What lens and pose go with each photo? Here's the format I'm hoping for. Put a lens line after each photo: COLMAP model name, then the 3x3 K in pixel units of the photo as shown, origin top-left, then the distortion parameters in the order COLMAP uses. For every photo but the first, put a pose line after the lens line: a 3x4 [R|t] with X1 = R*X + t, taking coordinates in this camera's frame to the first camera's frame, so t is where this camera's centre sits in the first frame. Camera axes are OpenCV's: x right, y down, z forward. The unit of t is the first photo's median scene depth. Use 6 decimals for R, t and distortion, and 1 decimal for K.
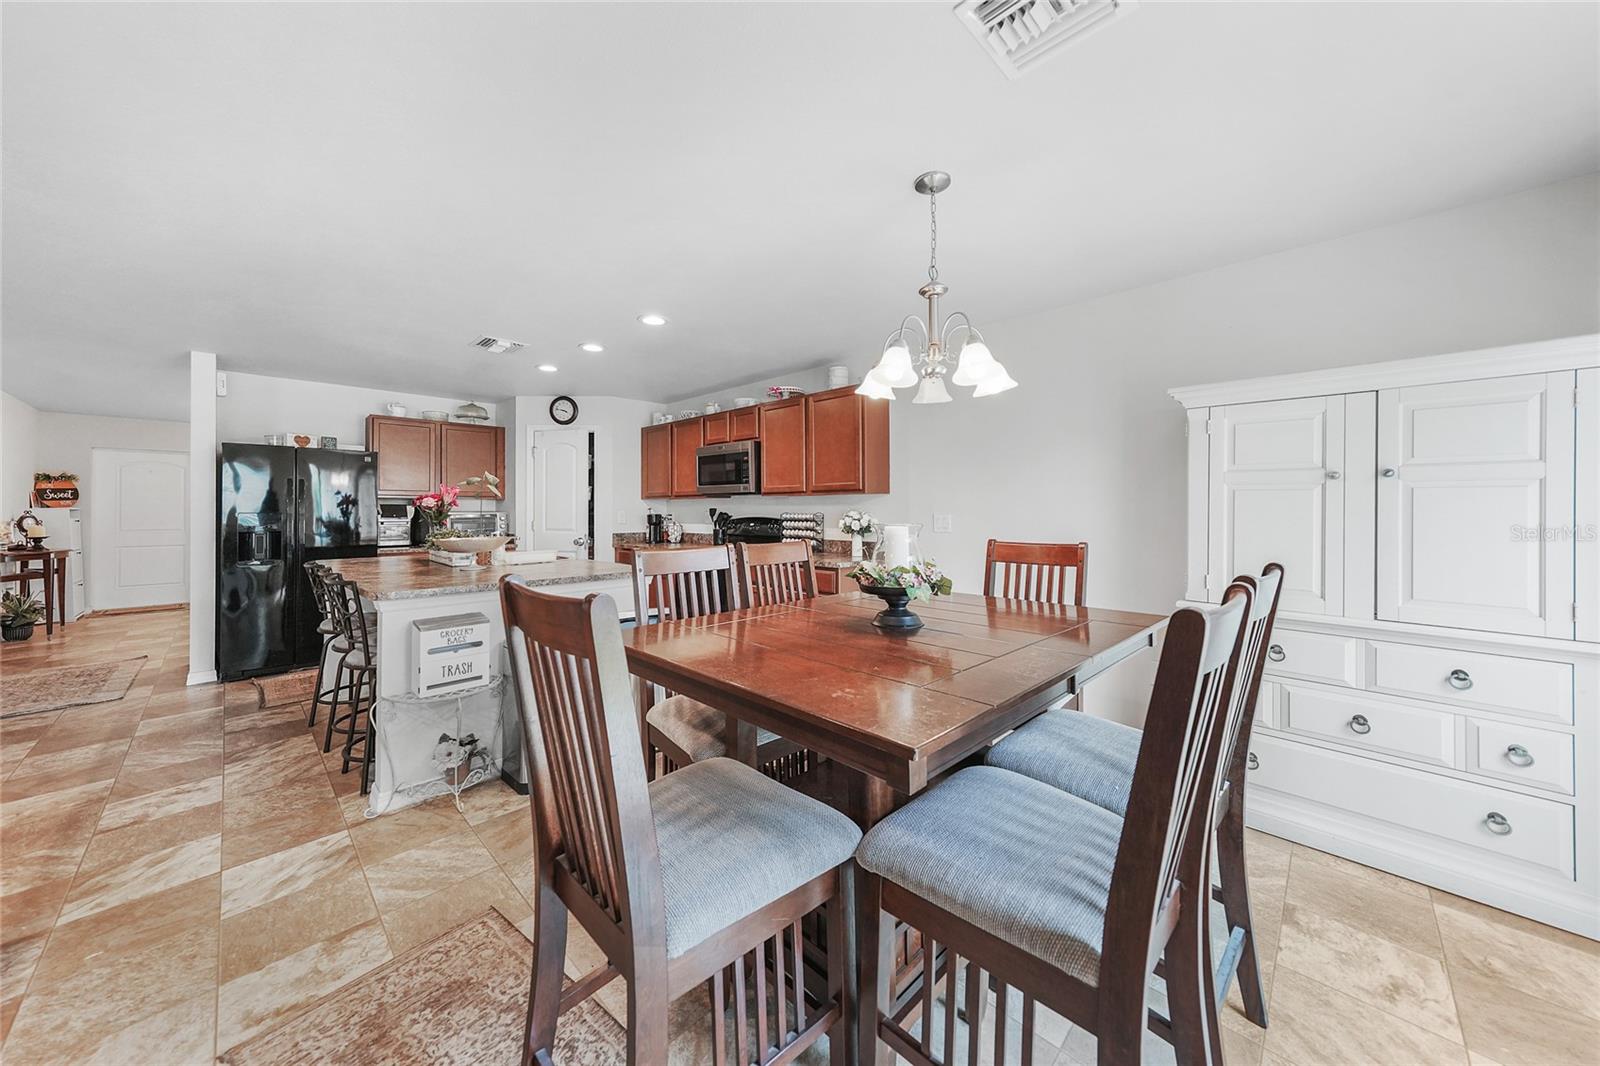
lens RADIAL K [[556.9, 0, 802.6], [0, 556.9, 503.3], [0, 0, 1]] dist [0.019861, 0.000094]
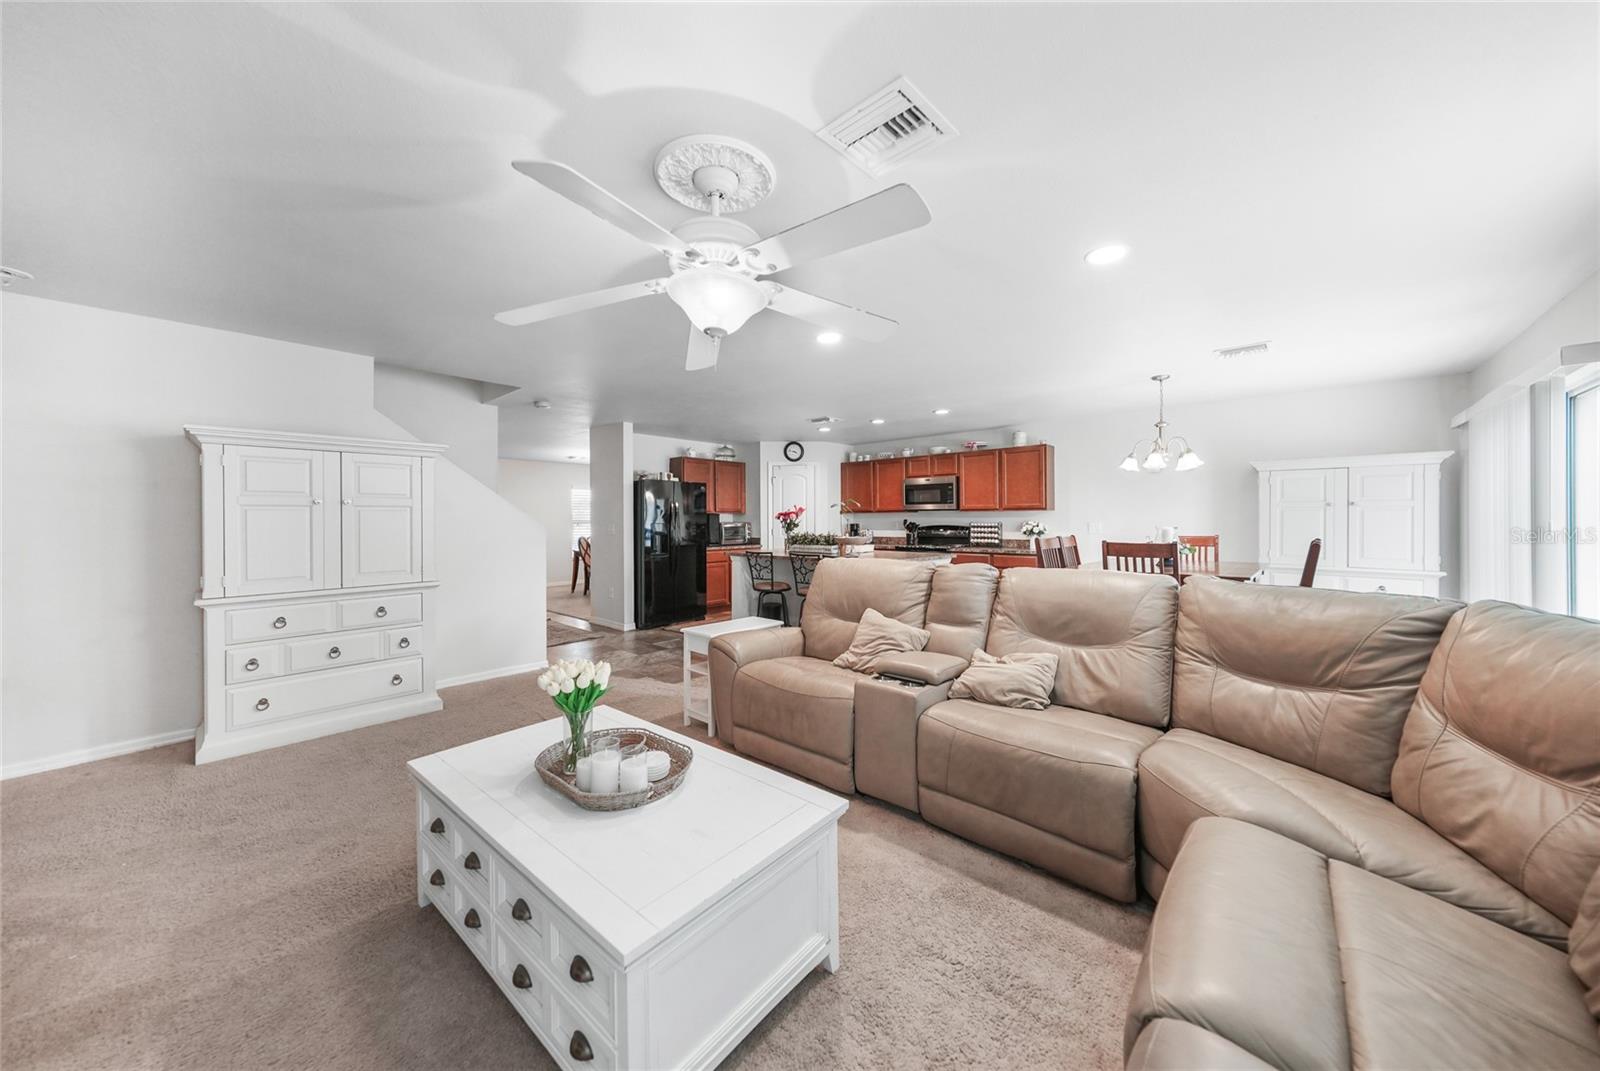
lens RADIAL K [[556.9, 0, 802.6], [0, 556.9, 505.8], [0, 0, 1]] dist [0.019861, 0.000094]
pose [[0.998615, -0.001547, 0.052584, -0.532818], [0.002306, 0.999894, -0.014371, -0.007075], [-0.052556, 0.014472, 0.998513, -0.475888]]
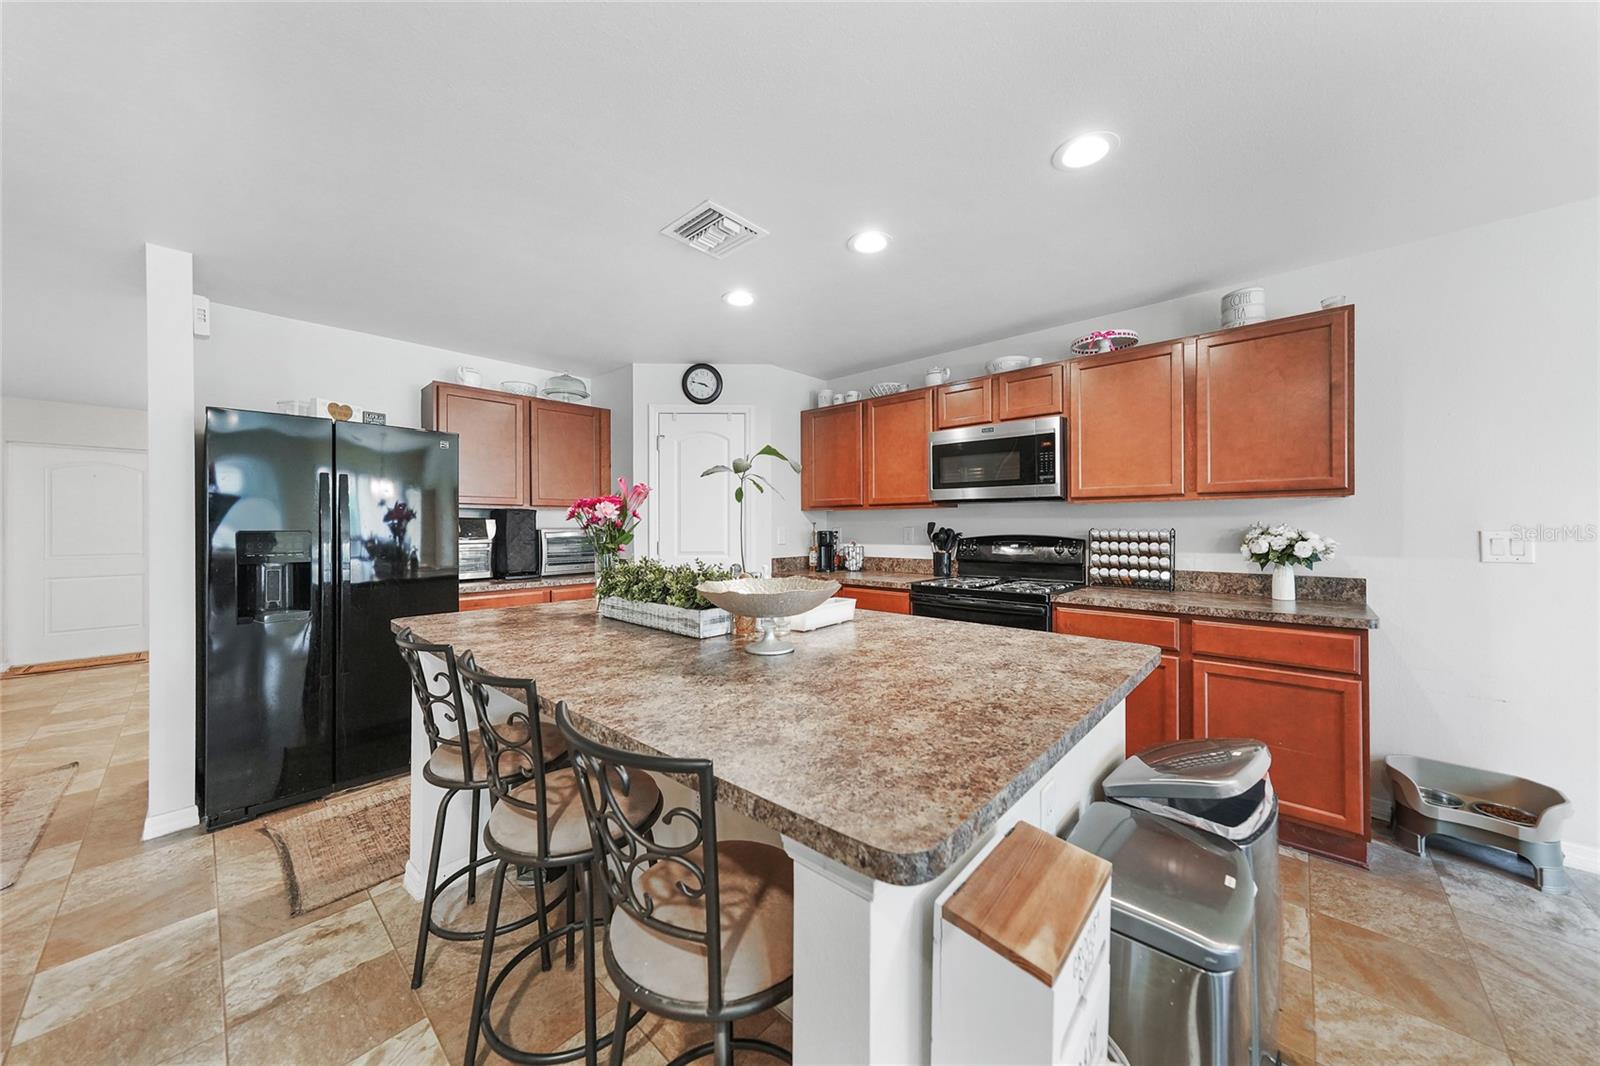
lens RADIAL K [[544.0, 0, 803.6], [0, 544.0, 522.1], [0, 0, 1]] dist [0.014286, -0.000005]
pose [[0.999067, -0.001566, 0.043153, -0.365610], [0.001365, 0.999988, 0.004696, 0.005155], [-0.043160, -0.004633, 0.999057, 0.343390]]
